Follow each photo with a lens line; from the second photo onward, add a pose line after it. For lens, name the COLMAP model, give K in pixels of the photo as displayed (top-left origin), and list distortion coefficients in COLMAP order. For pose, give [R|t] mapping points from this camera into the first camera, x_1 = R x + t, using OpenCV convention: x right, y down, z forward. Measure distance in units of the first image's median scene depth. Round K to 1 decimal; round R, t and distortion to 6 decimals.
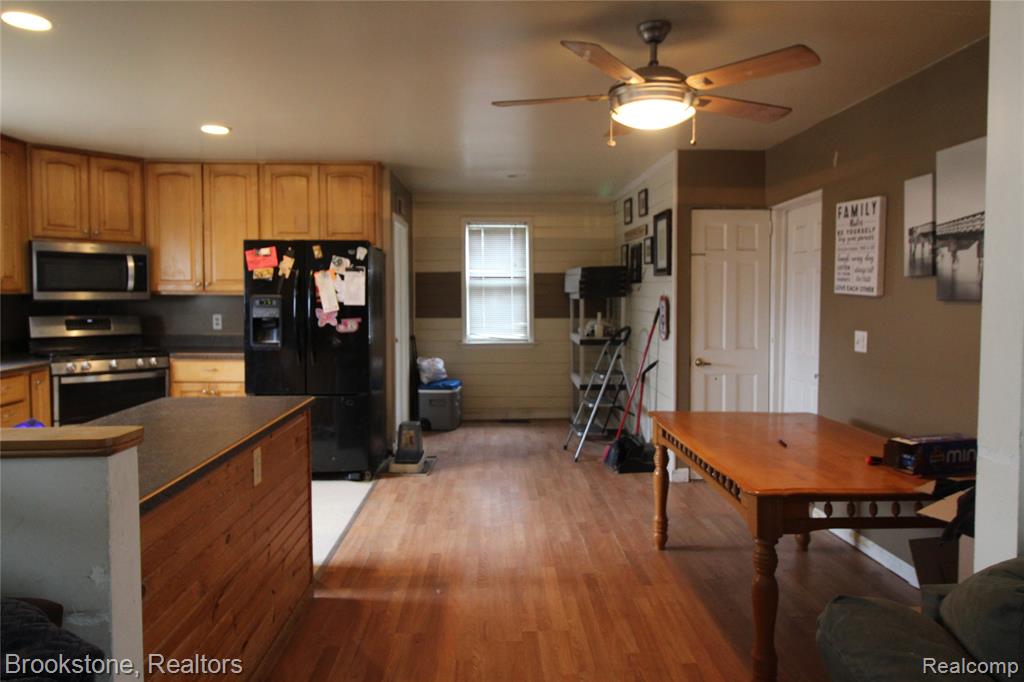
lens RADIAL K [[680.5, 0, 510.4], [0, 680.5, 342.8], [0, 0, 1]] dist [-0.003680, -0.003261]
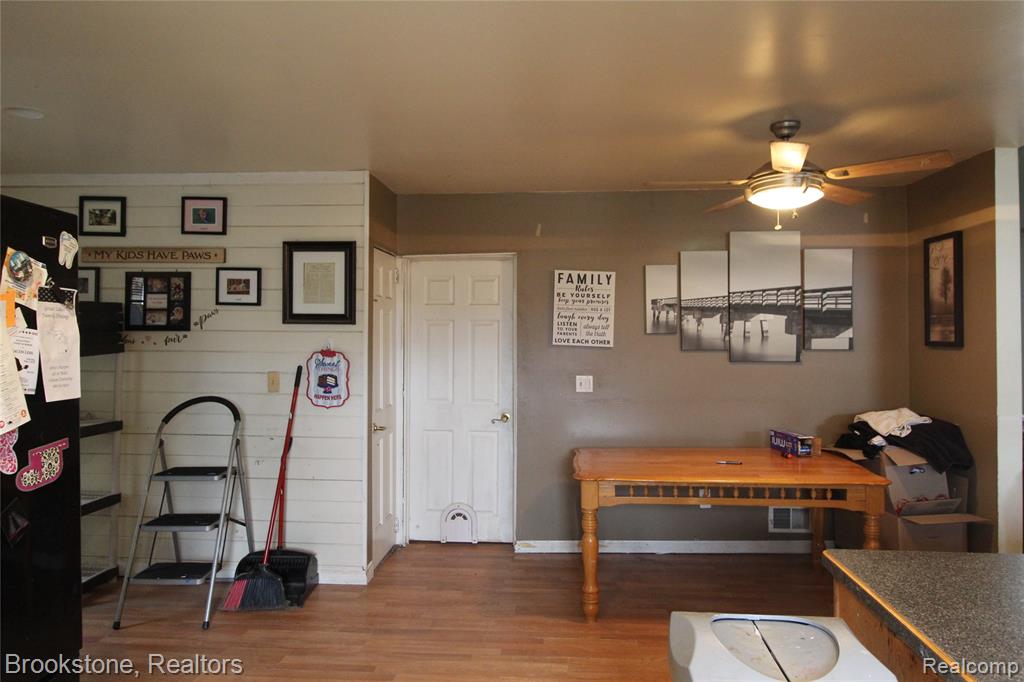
lens RADIAL K [[680.5, 0, 512.0], [0, 680.5, 333.3], [0, 0, 1]] dist [-0.003680, -0.003261]
pose [[0.093785, -0.000742, 0.995592, -0.748181], [0.071347, 0.997434, -0.005978, -0.098117], [-0.993033, 0.071593, 0.093597, 1.029613]]
